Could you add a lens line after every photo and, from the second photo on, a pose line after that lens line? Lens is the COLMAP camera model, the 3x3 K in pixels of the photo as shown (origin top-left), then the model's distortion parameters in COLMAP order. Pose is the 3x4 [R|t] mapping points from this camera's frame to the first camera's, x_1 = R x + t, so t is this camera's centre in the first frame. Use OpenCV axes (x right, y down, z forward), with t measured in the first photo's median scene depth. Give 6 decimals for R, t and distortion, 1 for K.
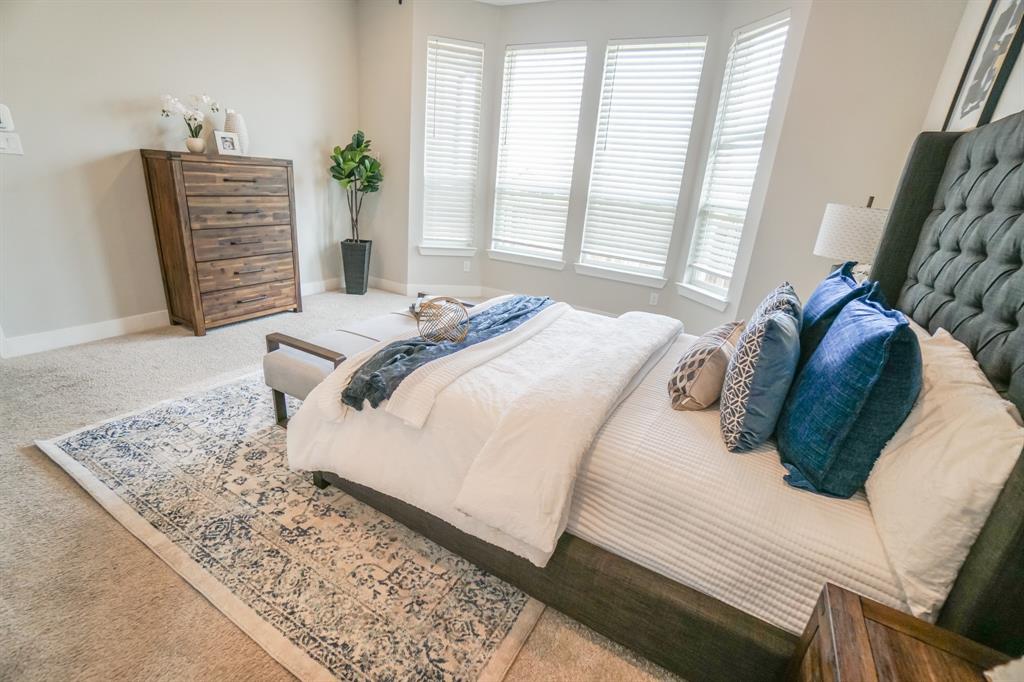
lens RADIAL K [[445.8, 0, 513.0], [0, 445.8, 341.0], [0, 0, 1]] dist [-0.040388, 0.011216]
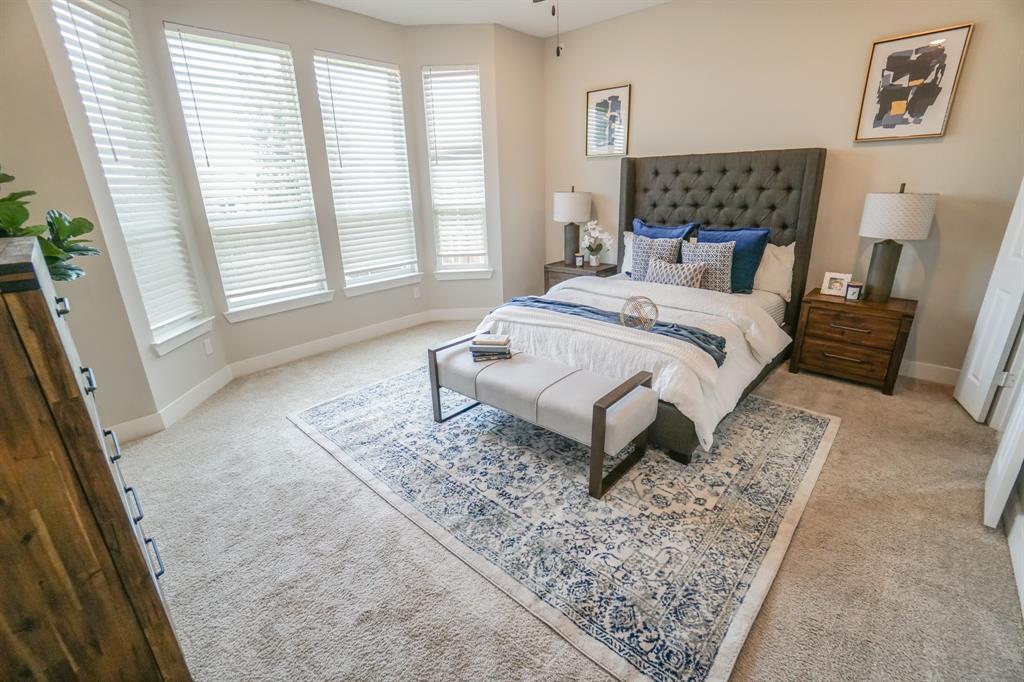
lens RADIAL K [[445.8, 0, 515.5], [0, 445.8, 338.3], [0, 0, 1]] dist [-0.040388, 0.011216]
pose [[0.236813, -0.402032, 0.884472, -0.741246], [0.374482, 0.877795, 0.298731, -0.261408], [-0.896484, 0.260475, 0.358427, 0.437254]]
